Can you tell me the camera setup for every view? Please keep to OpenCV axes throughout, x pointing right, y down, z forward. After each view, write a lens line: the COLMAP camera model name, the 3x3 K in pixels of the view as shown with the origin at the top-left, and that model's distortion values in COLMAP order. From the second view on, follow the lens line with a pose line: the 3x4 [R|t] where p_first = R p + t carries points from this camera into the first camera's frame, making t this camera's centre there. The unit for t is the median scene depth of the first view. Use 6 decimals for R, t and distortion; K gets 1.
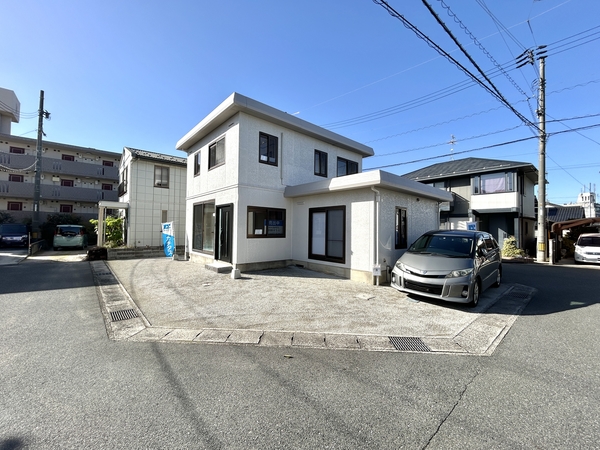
lens RADIAL K [[242.1, 0, 300.3], [0, 242.1, 226.9], [0, 0, 1]] dist [-0.001092, -0.000058]
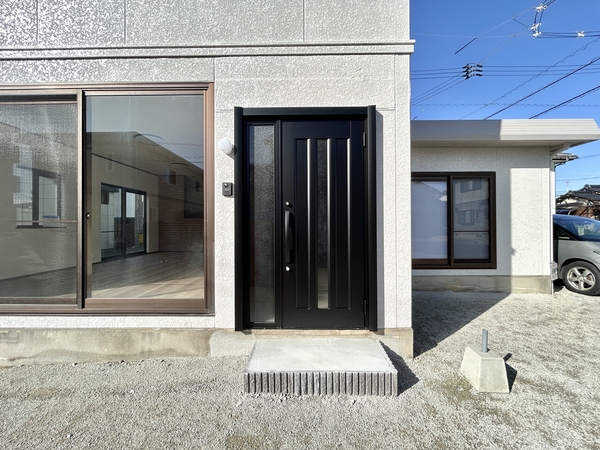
lens RADIAL K [[242.1, 0, 300.4], [0, 242.1, 222.7], [0, 0, 1]] dist [-0.001092, -0.000058]
pose [[0.673687, -0.015124, 0.738862, -0.576783], [-0.007704, 0.999593, 0.027485, 0.023200], [-0.738977, -0.024208, 0.673296, 0.939601]]
